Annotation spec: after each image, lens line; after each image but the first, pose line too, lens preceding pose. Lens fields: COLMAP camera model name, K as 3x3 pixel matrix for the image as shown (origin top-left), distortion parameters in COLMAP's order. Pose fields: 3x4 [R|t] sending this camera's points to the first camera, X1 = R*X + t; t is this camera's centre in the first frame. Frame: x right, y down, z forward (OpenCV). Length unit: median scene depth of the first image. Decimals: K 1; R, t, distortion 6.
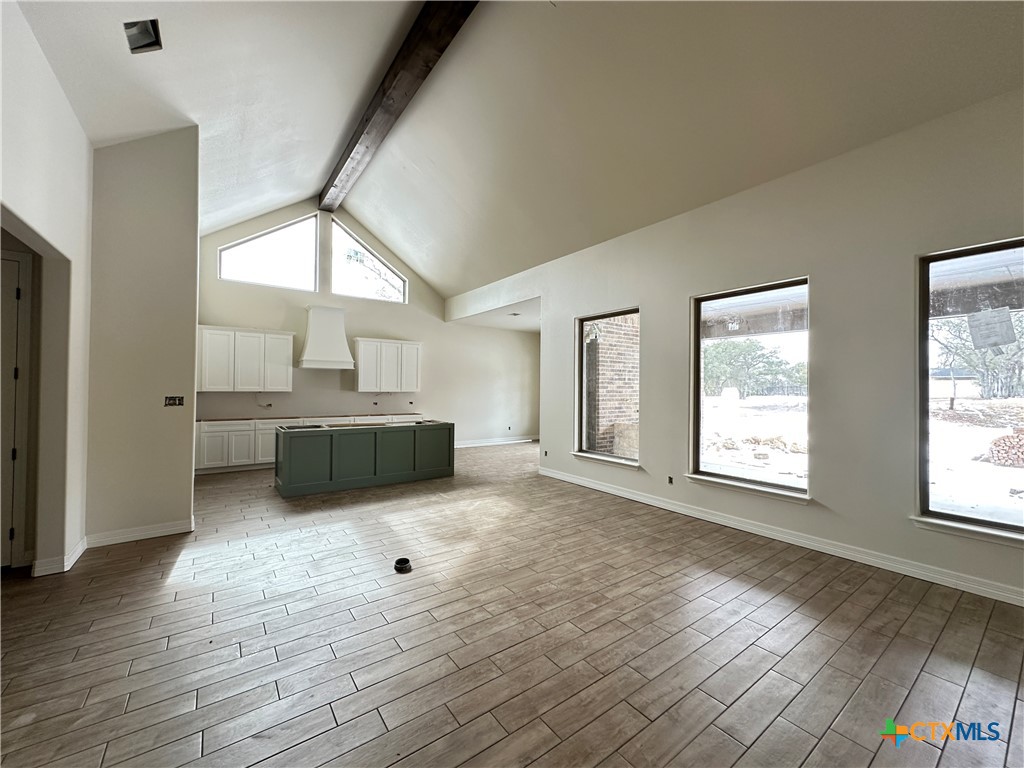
lens RADIAL K [[408.9, 0, 512.0], [0, 408.9, 384.0], [0, 0, 1]] dist [-0.002849, -0.000199]
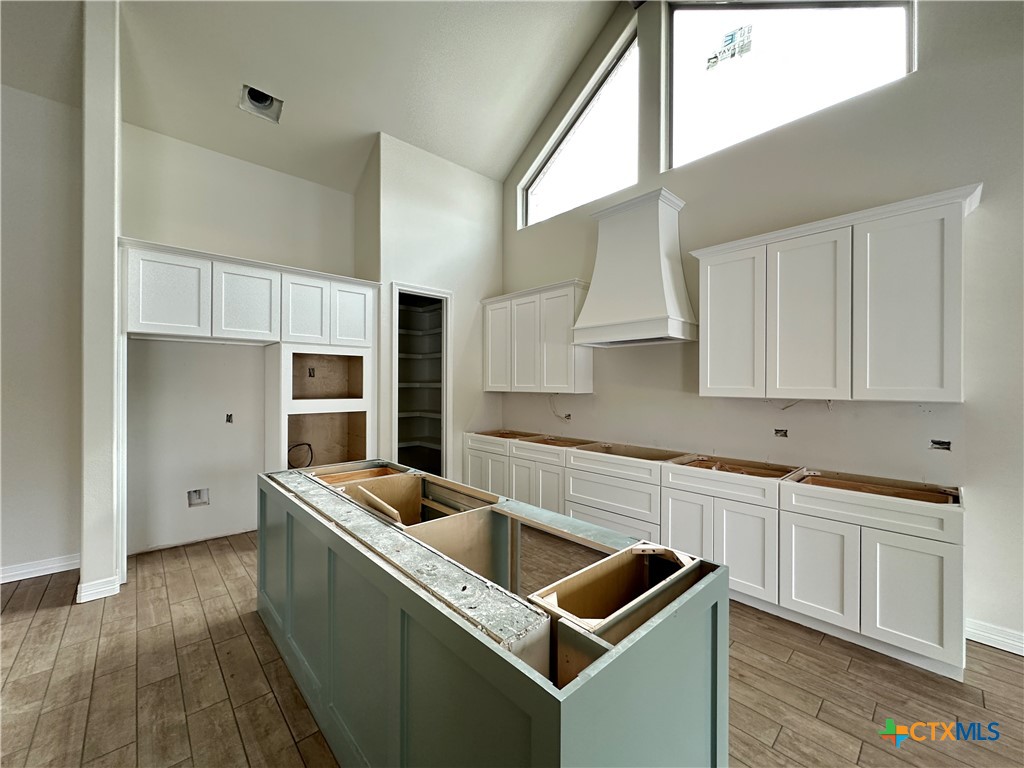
lens RADIAL K [[408.9, 0, 512.0], [0, 408.9, 384.0], [0, 0, 1]] dist [-0.002849, -0.000199]
pose [[0.113403, -0.009165, -0.993507, -0.025345], [0.006435, 0.999943, -0.008489, 0.009879], [0.993528, -0.005430, 0.113456, 0.786018]]
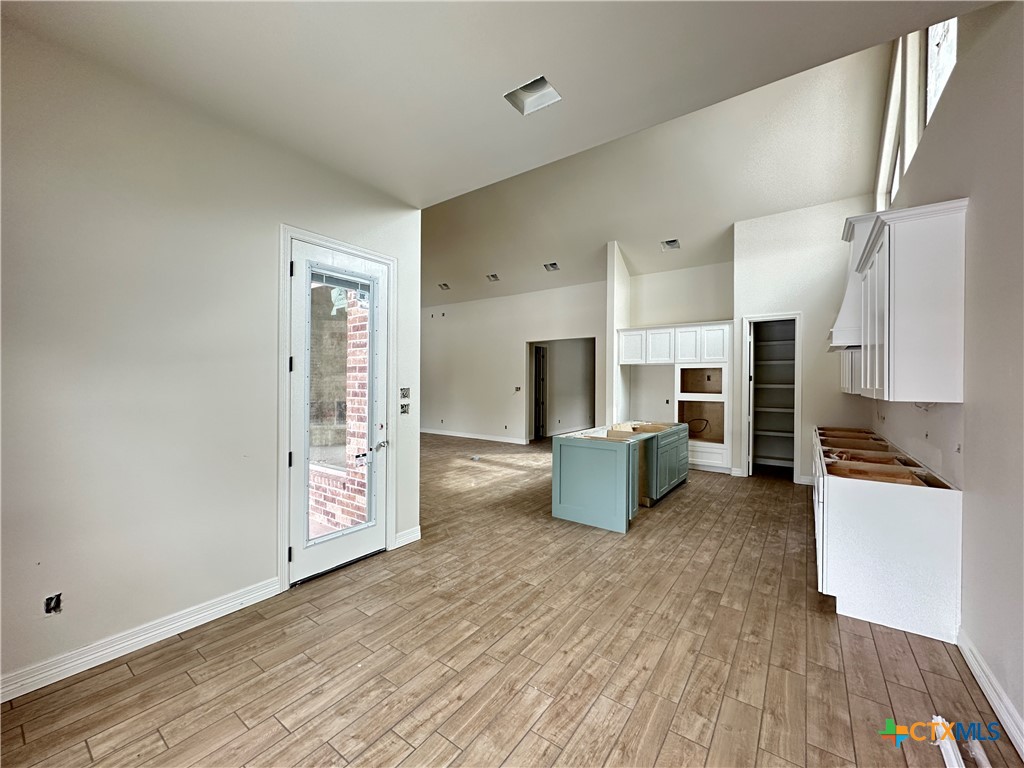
lens RADIAL K [[408.9, 0, 512.0], [0, 408.9, 384.0], [0, 0, 1]] dist [-0.002849, -0.000199]
pose [[-0.950666, -0.015614, -0.309822, 0.111775], [-0.013622, 0.999870, -0.008591, 0.015762], [0.309916, -0.003947, -0.950756, 1.332362]]
